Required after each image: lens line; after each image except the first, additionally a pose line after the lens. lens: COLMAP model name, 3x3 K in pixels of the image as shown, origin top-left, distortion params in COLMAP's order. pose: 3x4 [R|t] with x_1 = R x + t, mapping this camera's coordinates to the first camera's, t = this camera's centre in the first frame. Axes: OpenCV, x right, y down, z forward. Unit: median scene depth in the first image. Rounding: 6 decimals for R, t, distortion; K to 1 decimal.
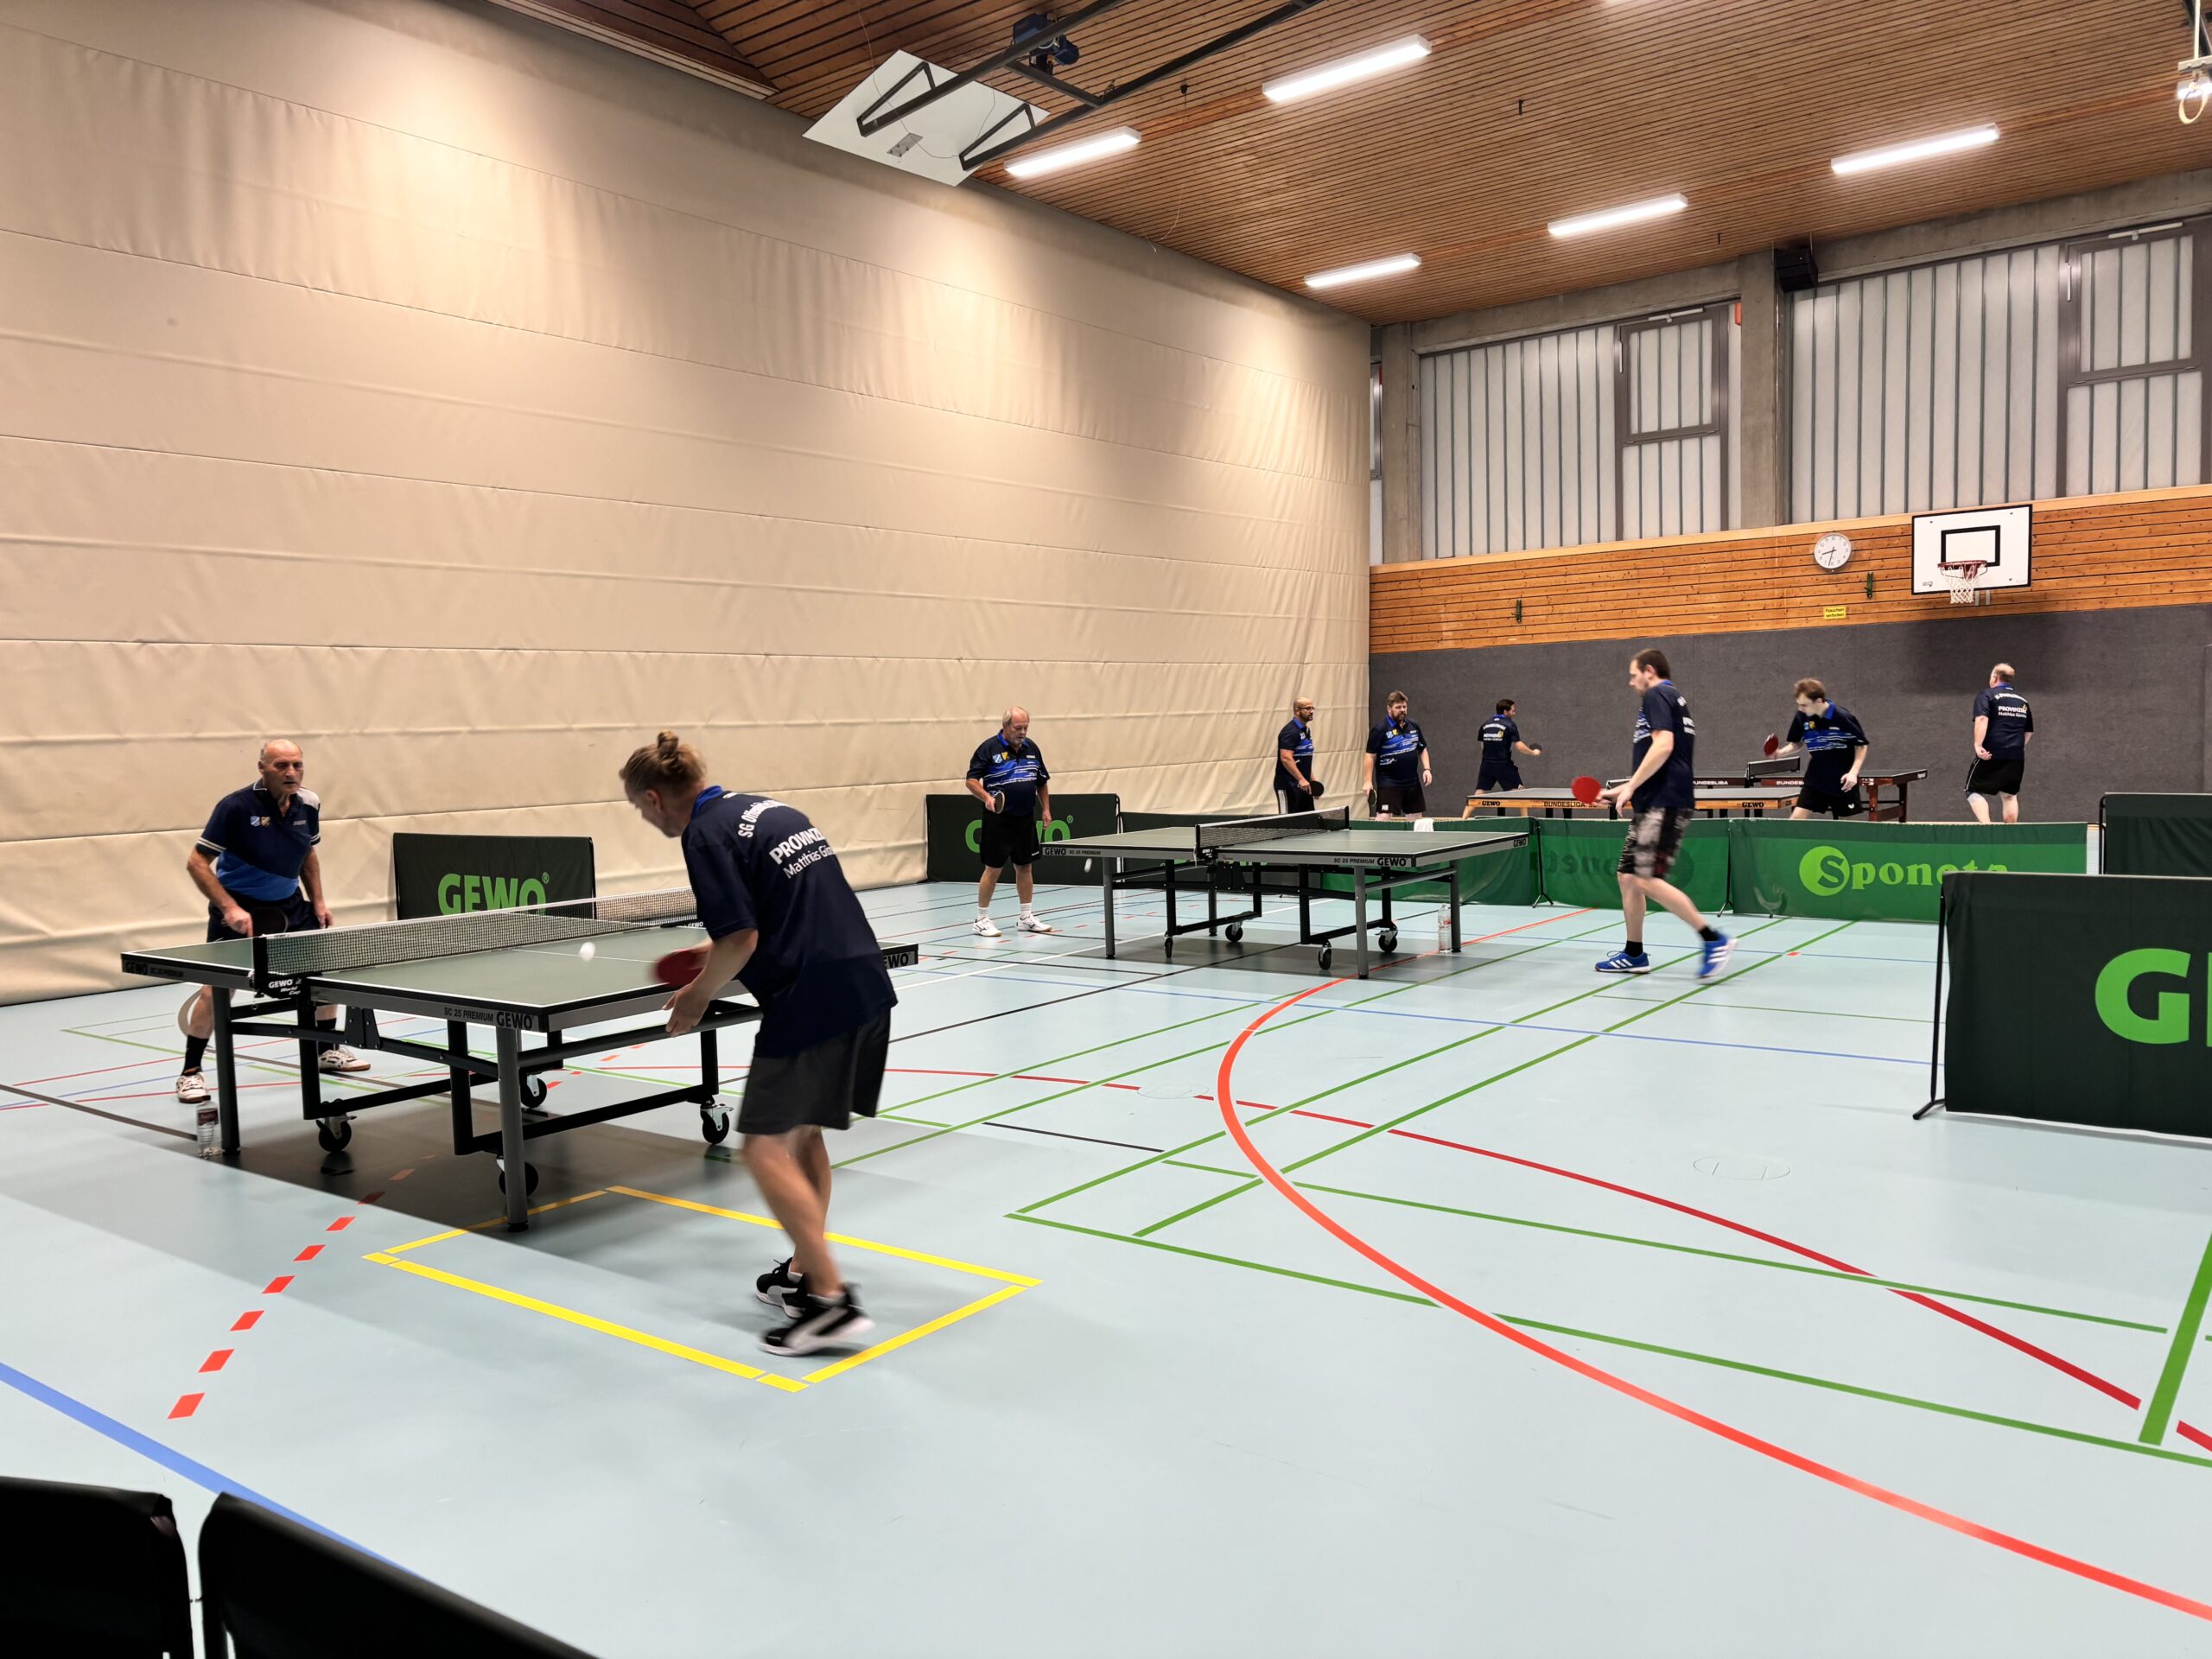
lens RADIAL K [[1674.7, 0, 1122.8], [0, 1674.7, 840.5], [0, 0, 1]] dist [0.064680, -0.082021]
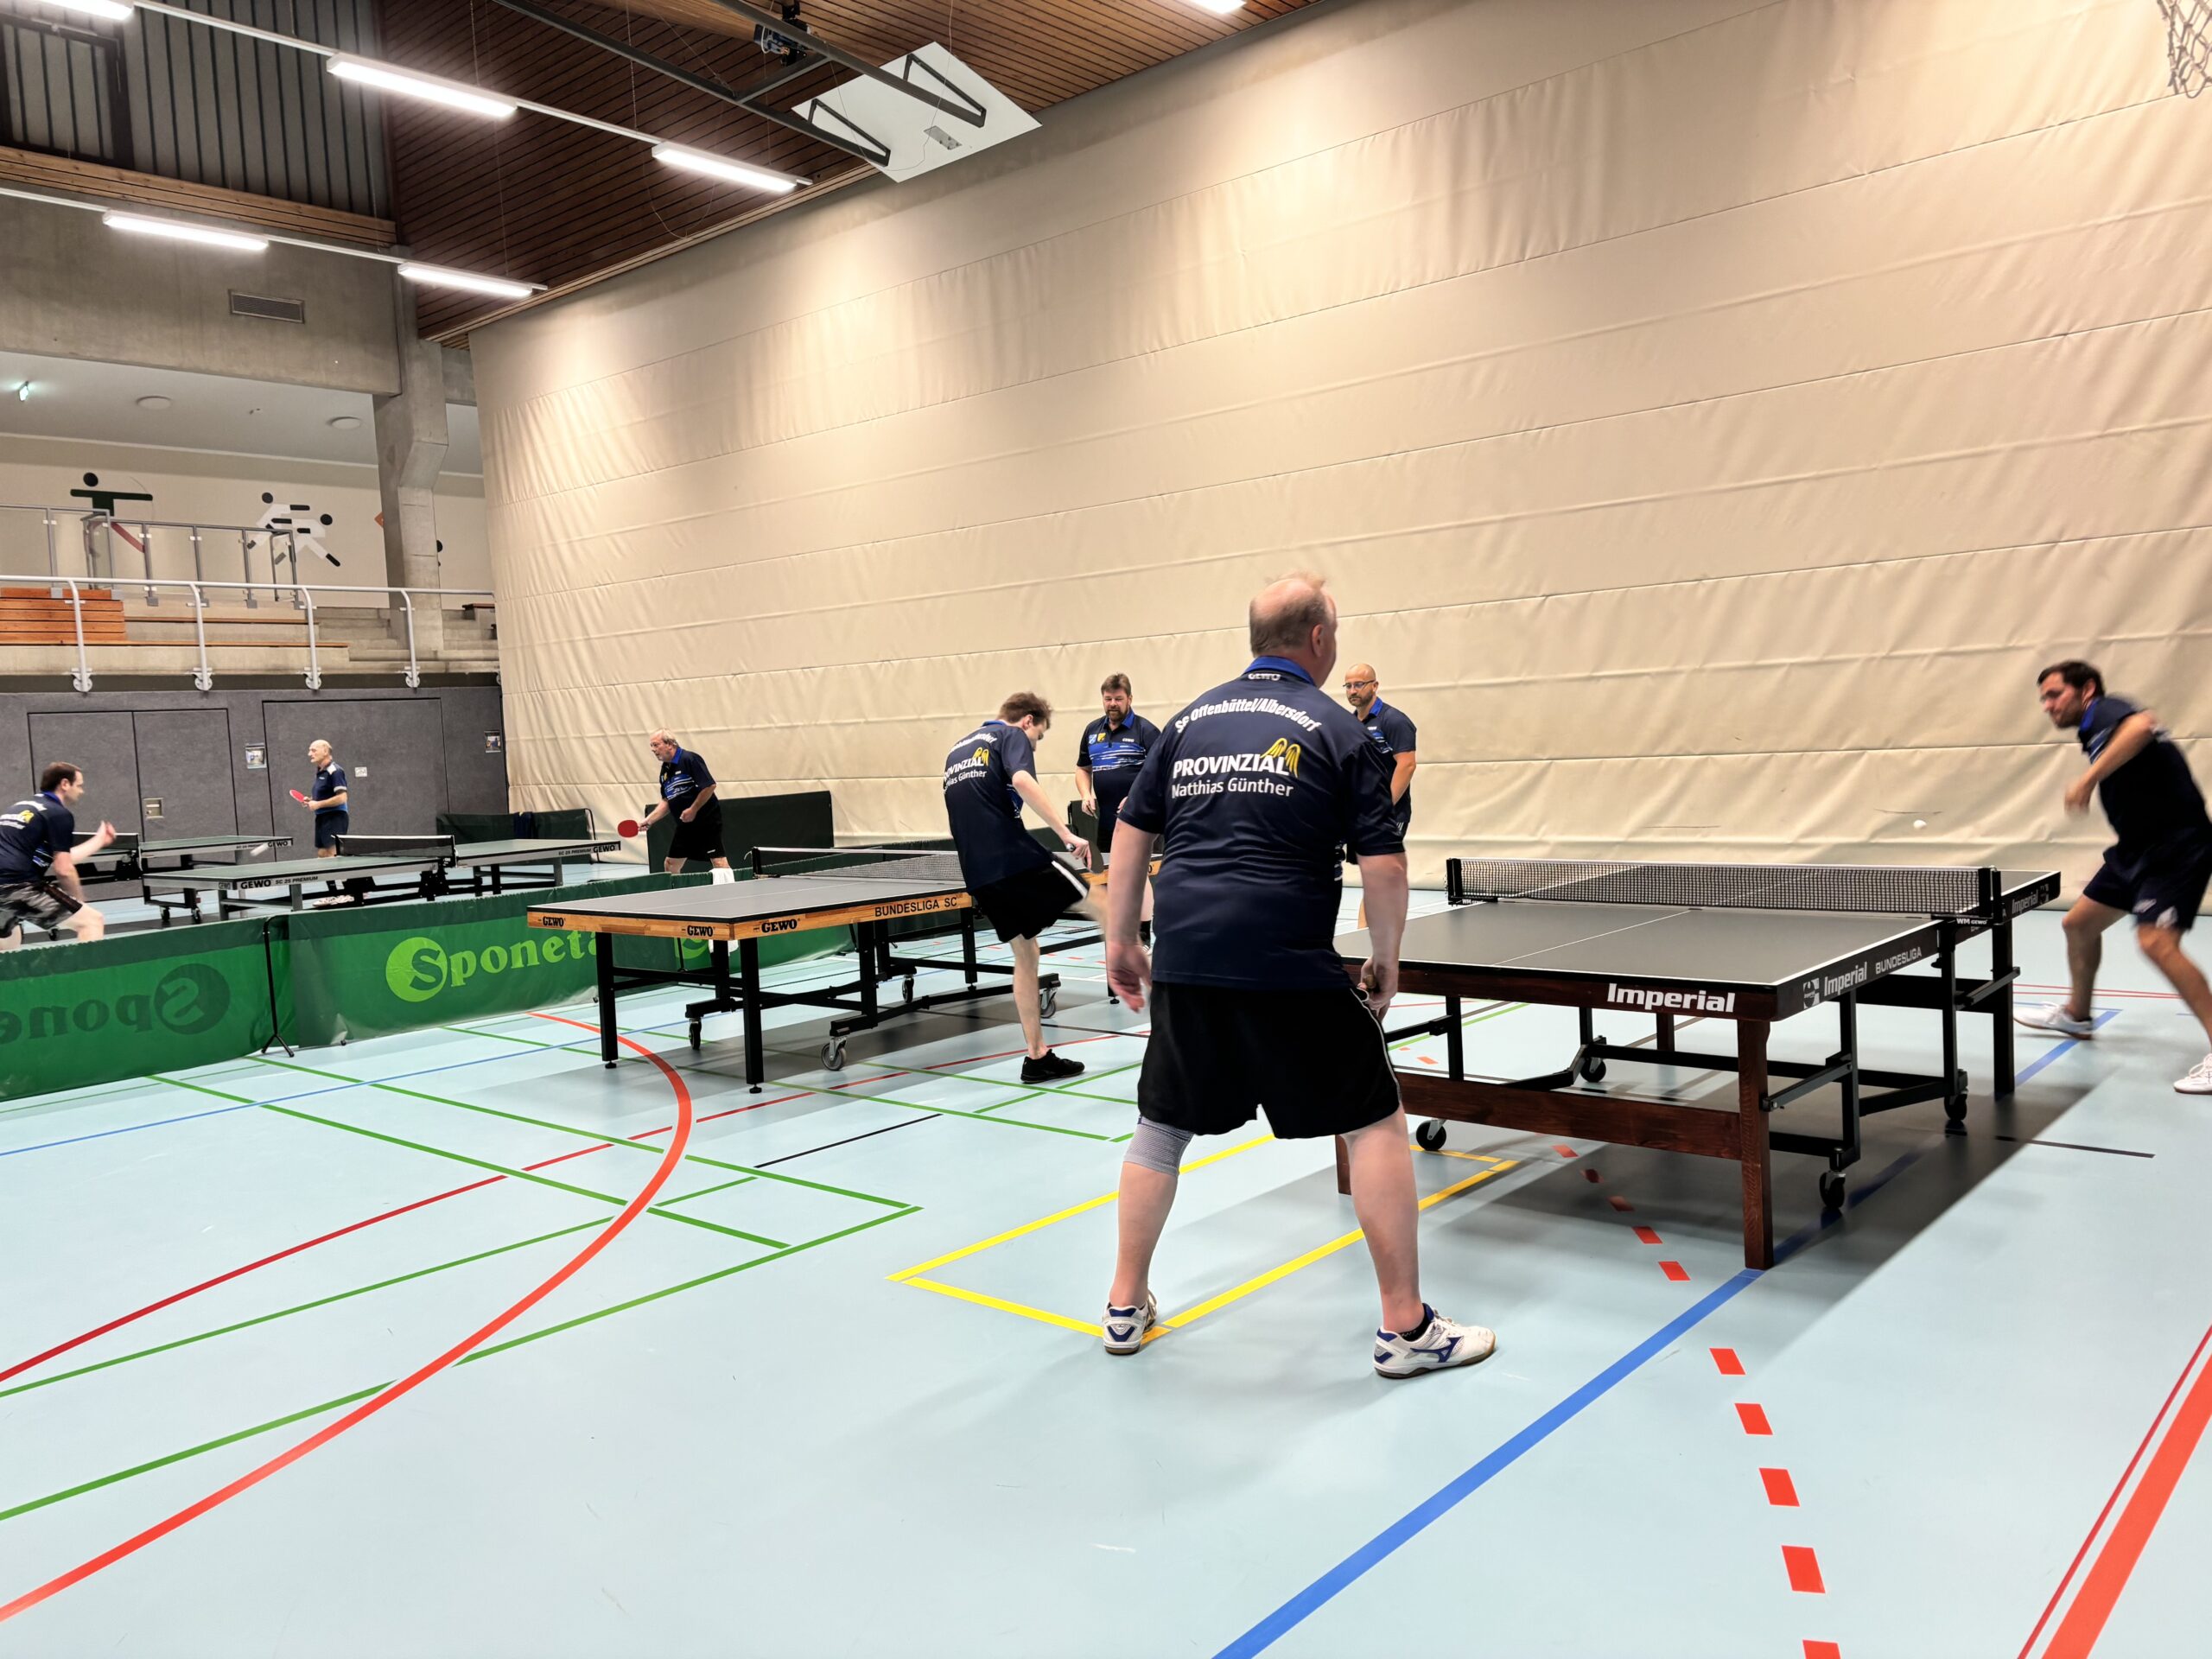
lens RADIAL K [[1659.2, 0, 1106.0], [0, 1659.2, 829.5], [0, 0, 1]] dist [0.066383, -0.077009]
pose [[-0.076837, 0.089513, -0.993017, 0.611281], [-0.022328, 0.995558, 0.091469, -0.066440], [0.996794, 0.029200, -0.074497, 0.816172]]
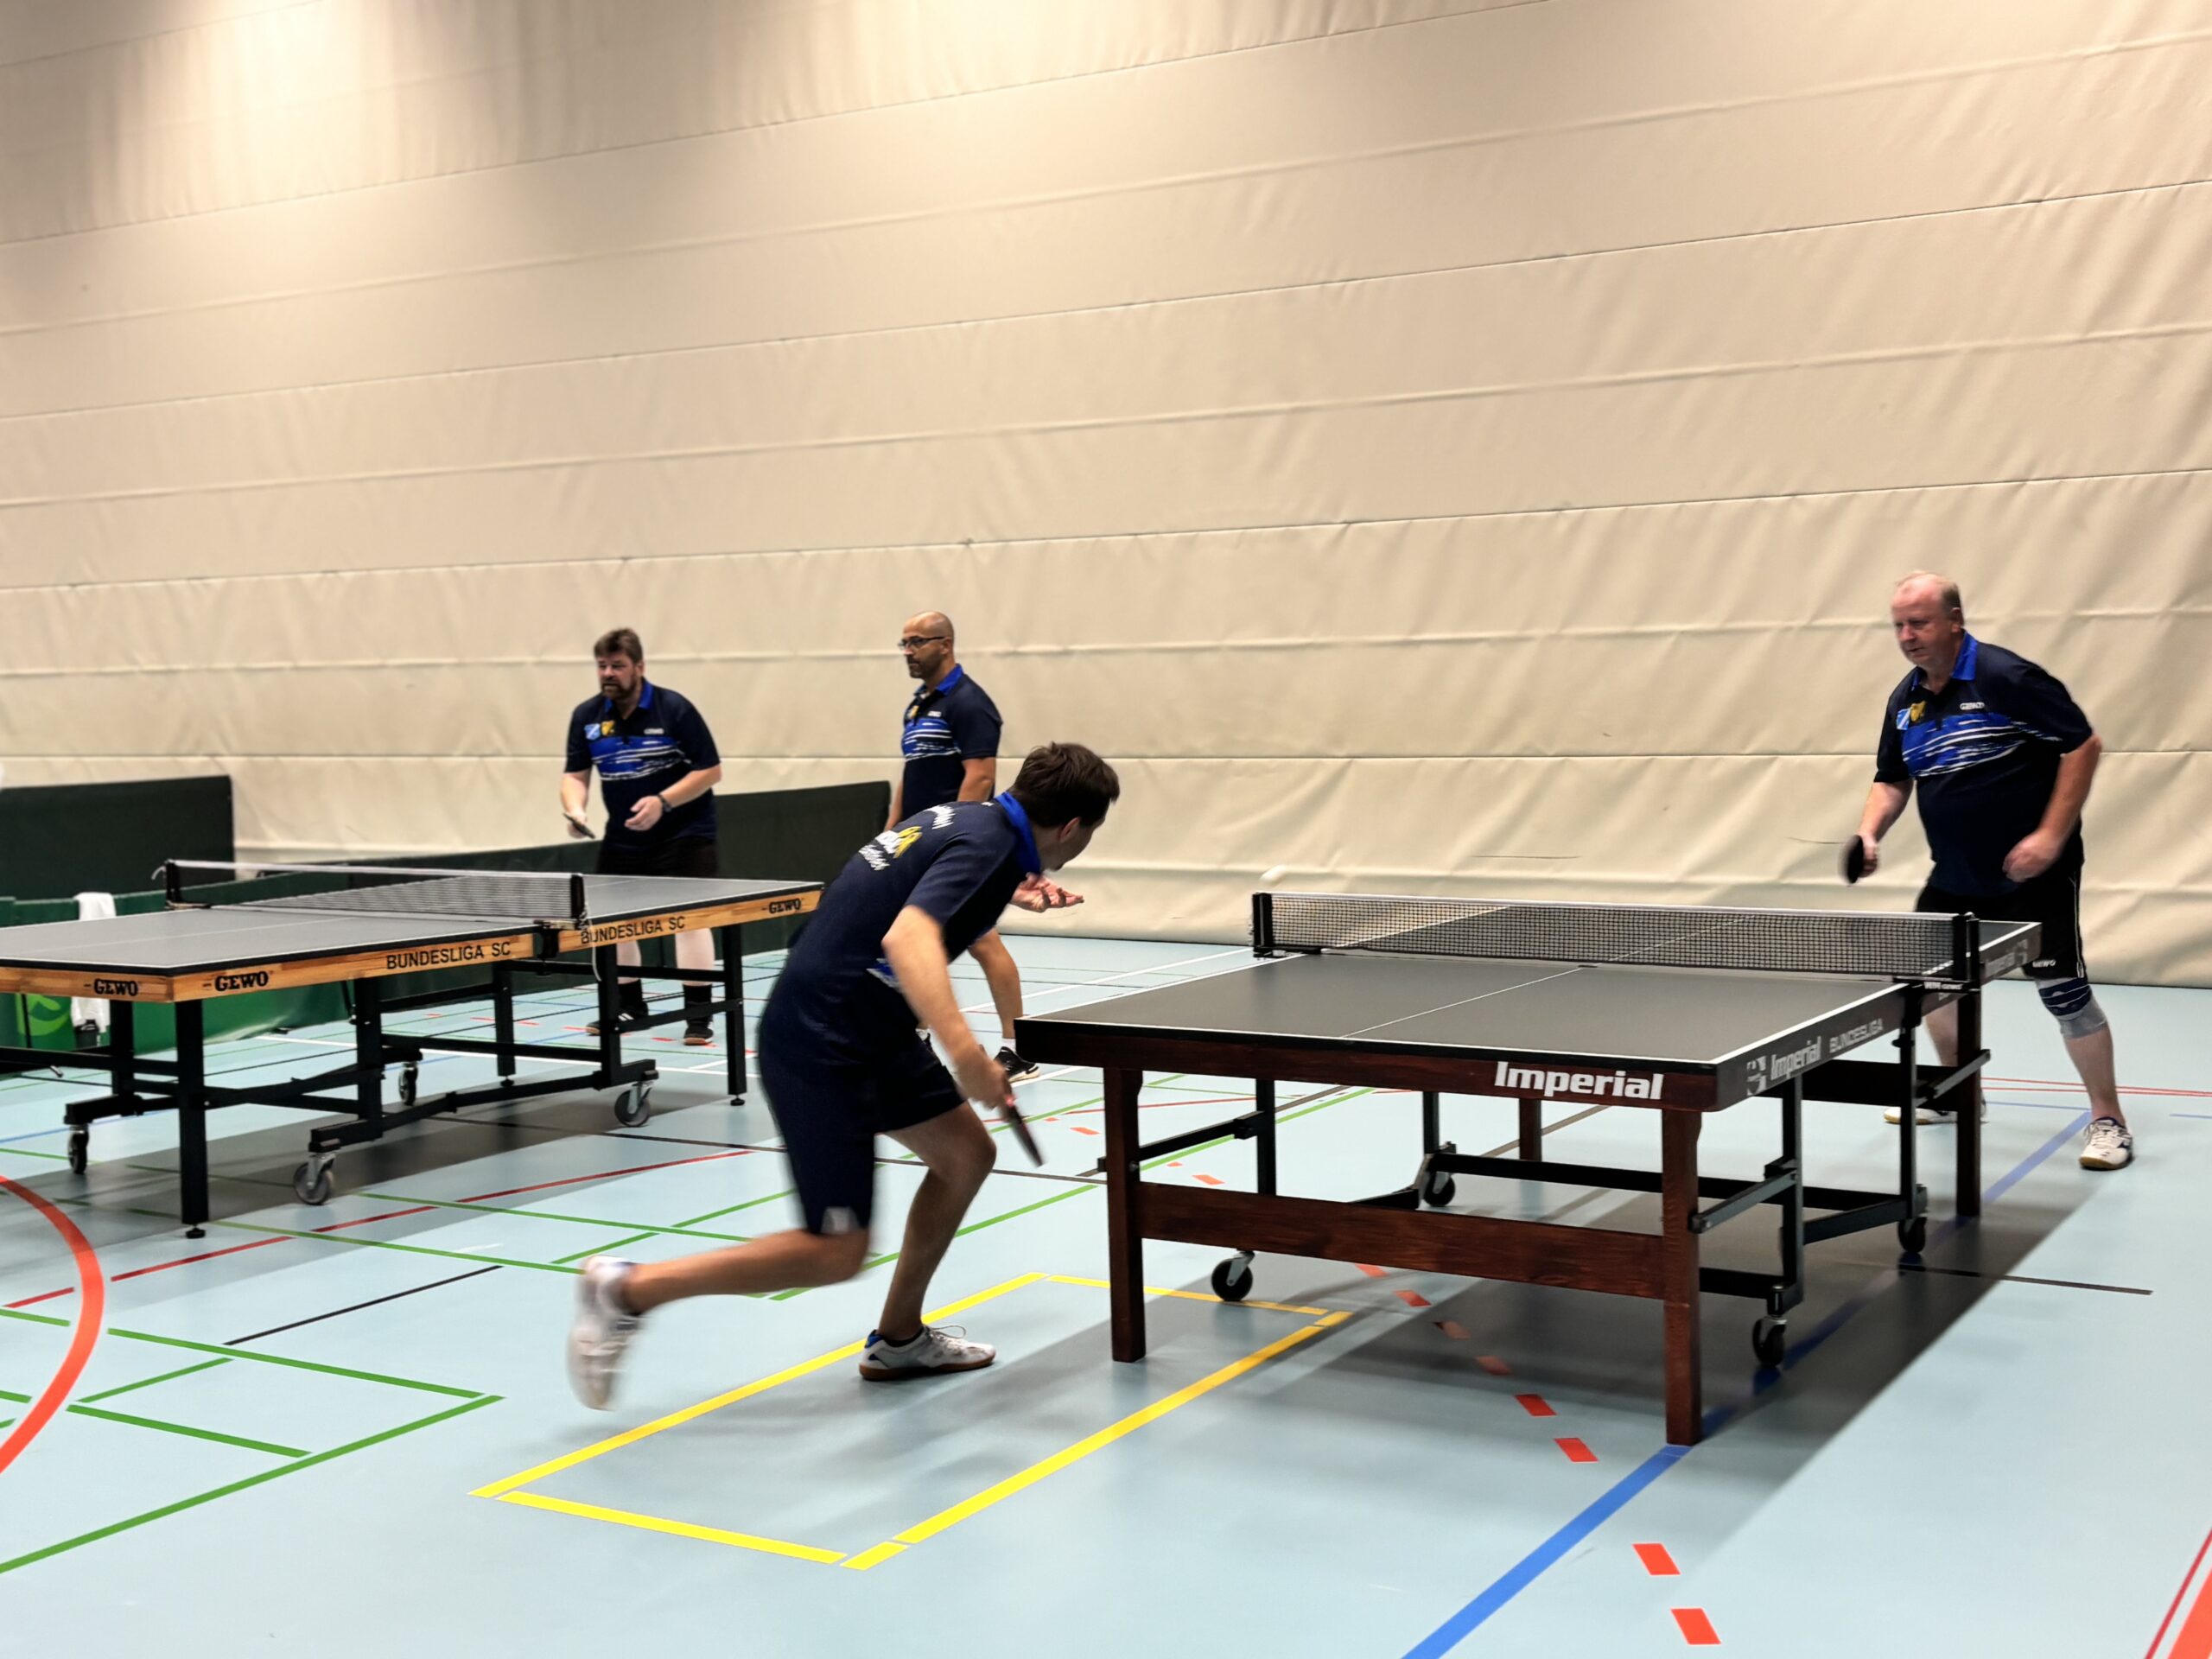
lens RADIAL K [[2546.9, 0, 1092.8], [0, 2546.9, 835.3], [0, 0, 1]] dist [0.266900, -0.951301]
pose [[0.103302, 0.083436, -0.991144, 0.634516], [-0.057865, 0.995292, 0.077754, -0.066916], [0.992965, 0.049320, 0.107644, 0.797491]]
